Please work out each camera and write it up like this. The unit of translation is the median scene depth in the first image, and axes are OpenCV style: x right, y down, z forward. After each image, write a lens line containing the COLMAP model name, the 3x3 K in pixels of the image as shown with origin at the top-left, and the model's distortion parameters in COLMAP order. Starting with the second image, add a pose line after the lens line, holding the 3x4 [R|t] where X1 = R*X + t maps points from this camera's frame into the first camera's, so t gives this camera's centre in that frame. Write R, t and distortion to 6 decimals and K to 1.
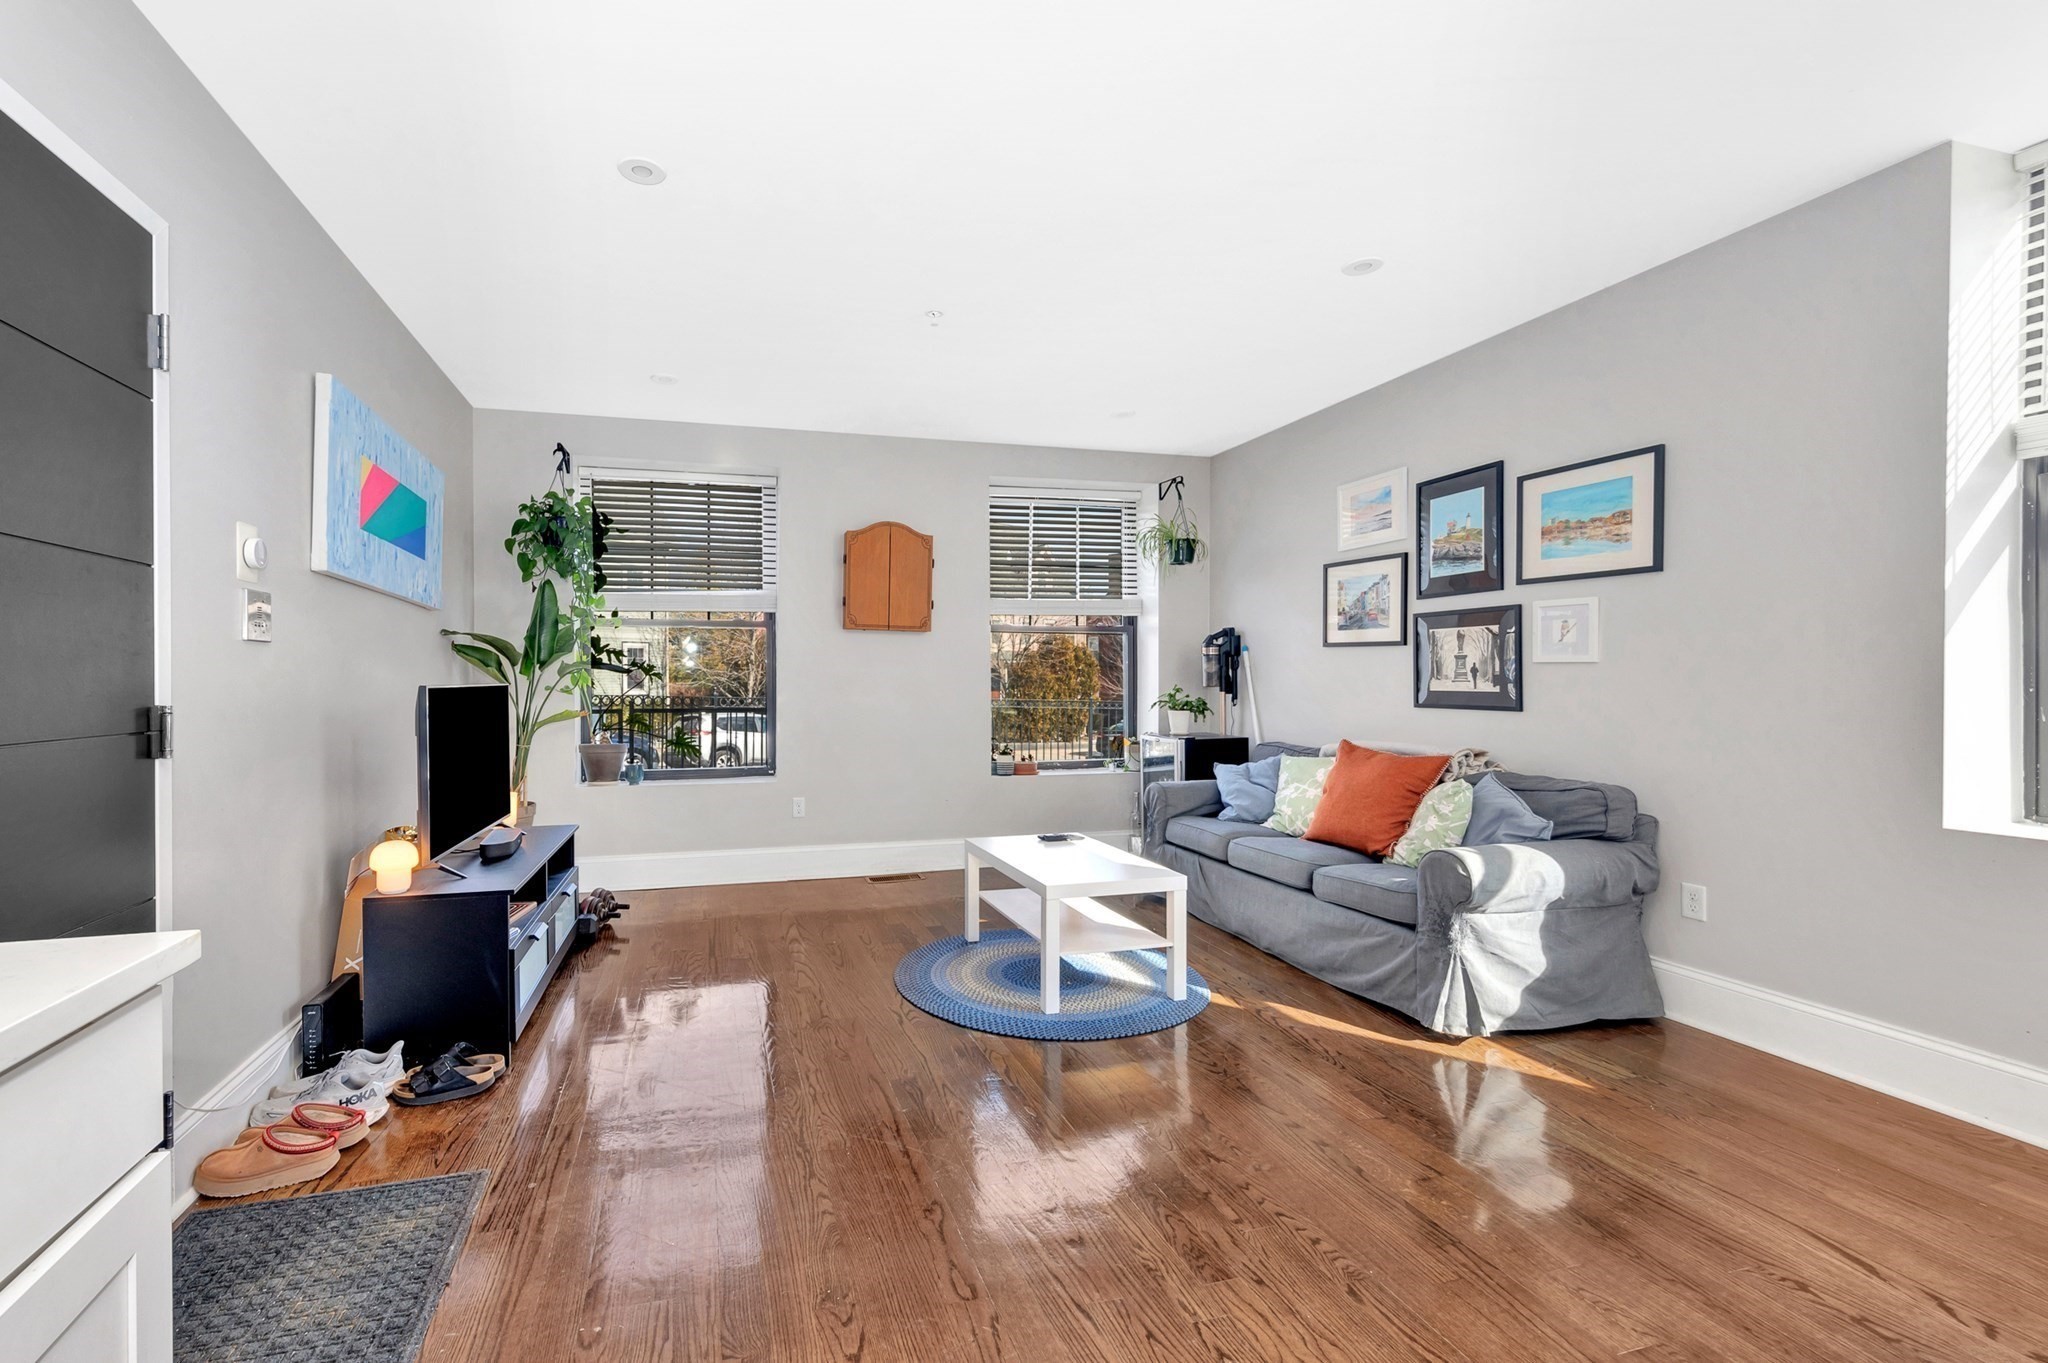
lens RADIAL K [[861.1, 0, 907.9], [0, 861.1, 687.6], [0, 0, 1]] dist [0.000466, -0.000068]
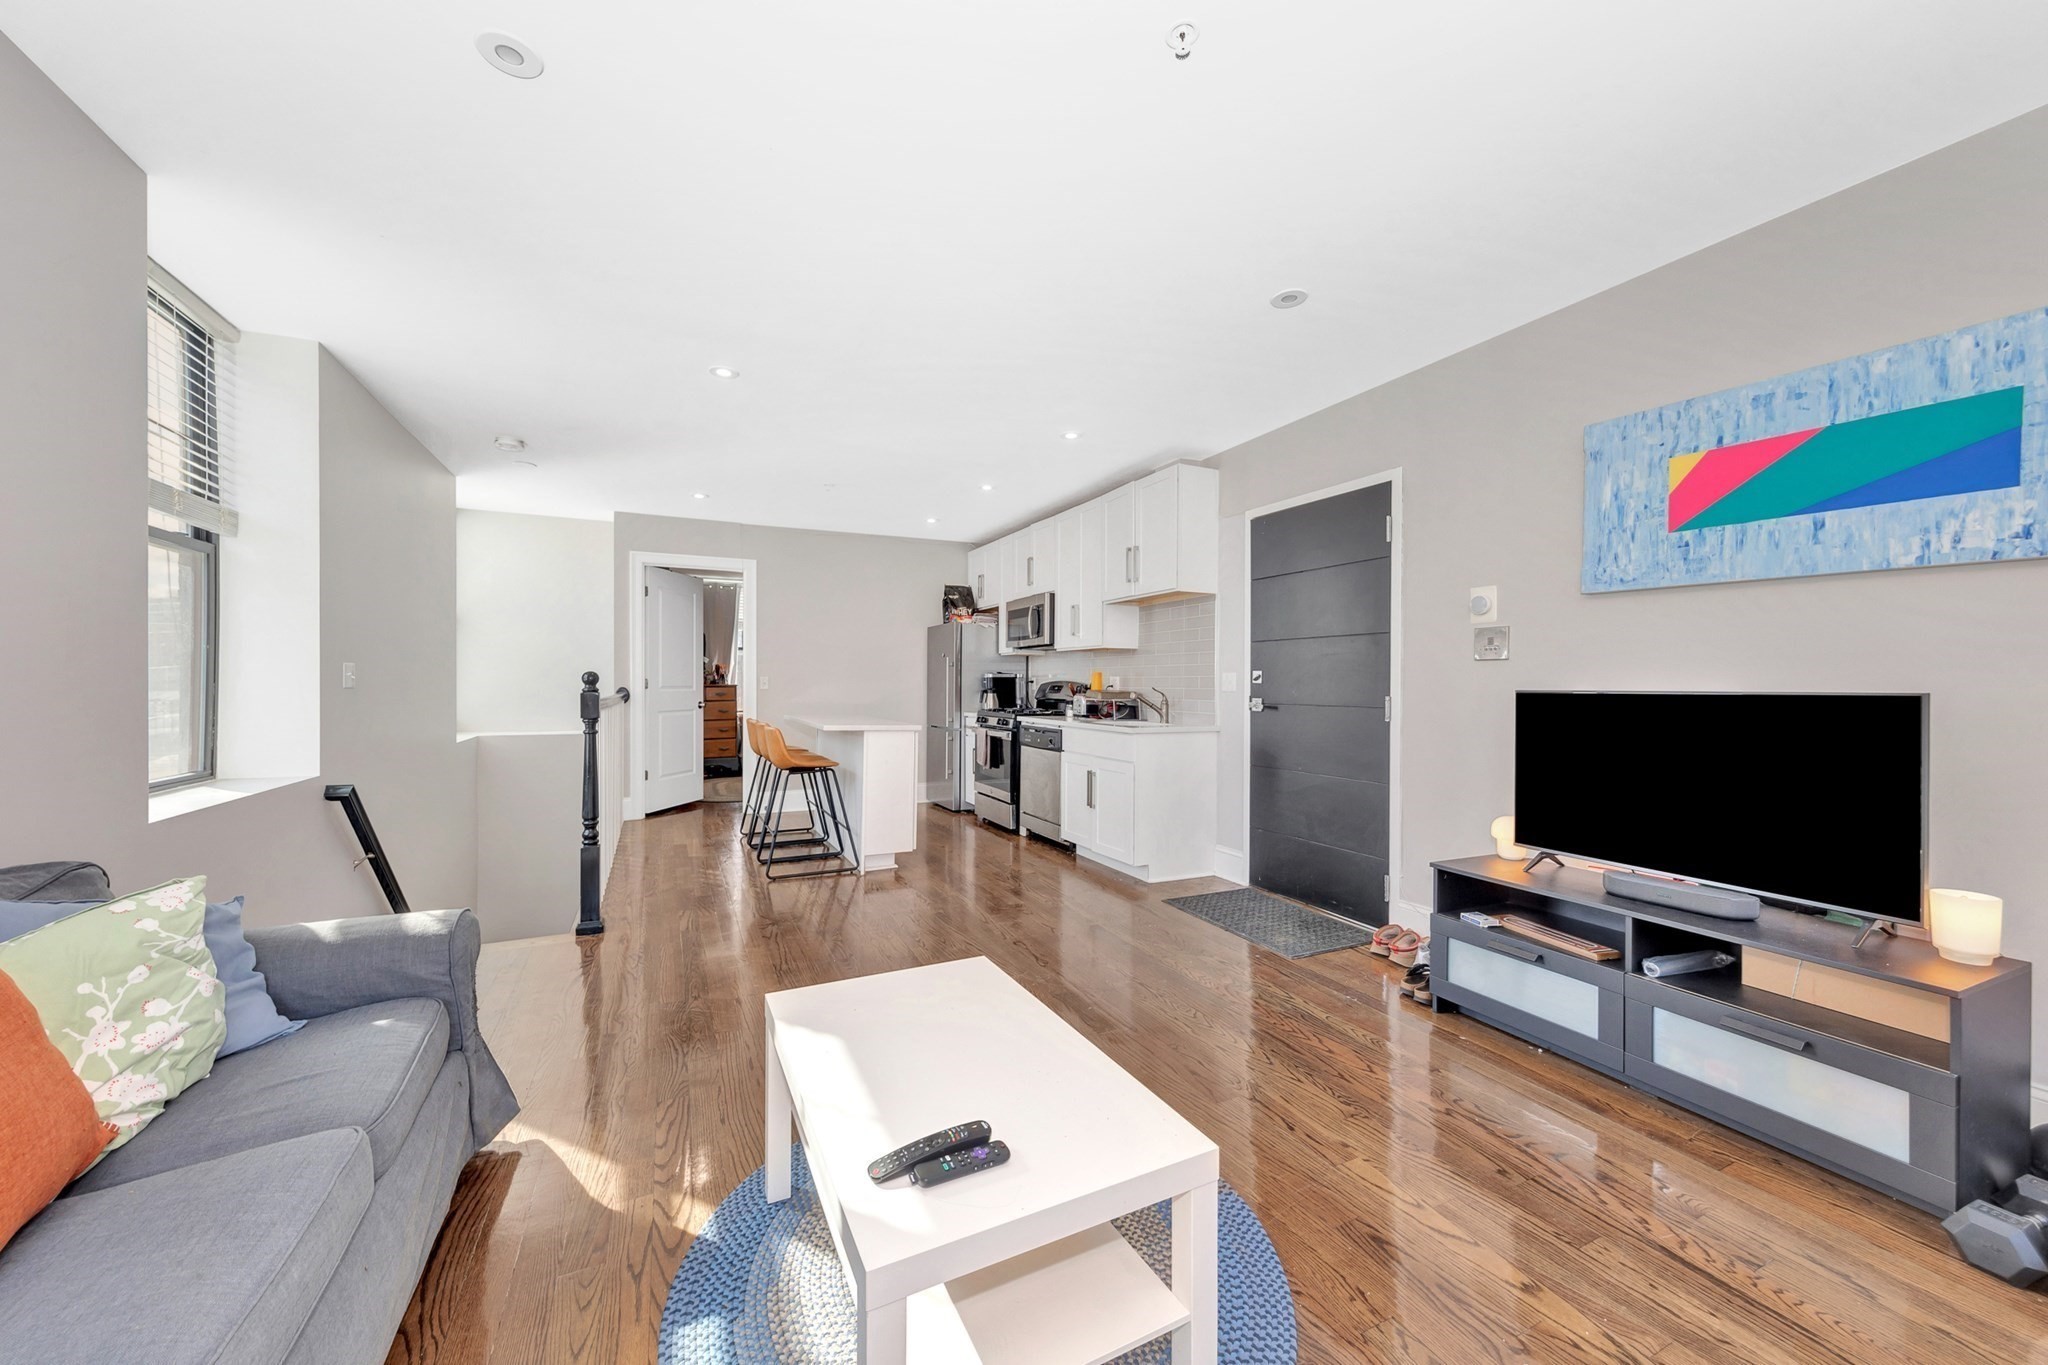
lens RADIAL K [[742.4, 0, 1020.4], [0, 742.4, 683.8], [0, 0, 1]] dist [0.001732, 0.000094]
pose [[-0.978343, -0.001722, -0.206983, 0.197087], [-0.003721, 0.999950, 0.009272, -0.011452], [0.206957, 0.009841, -0.978301, 1.218521]]
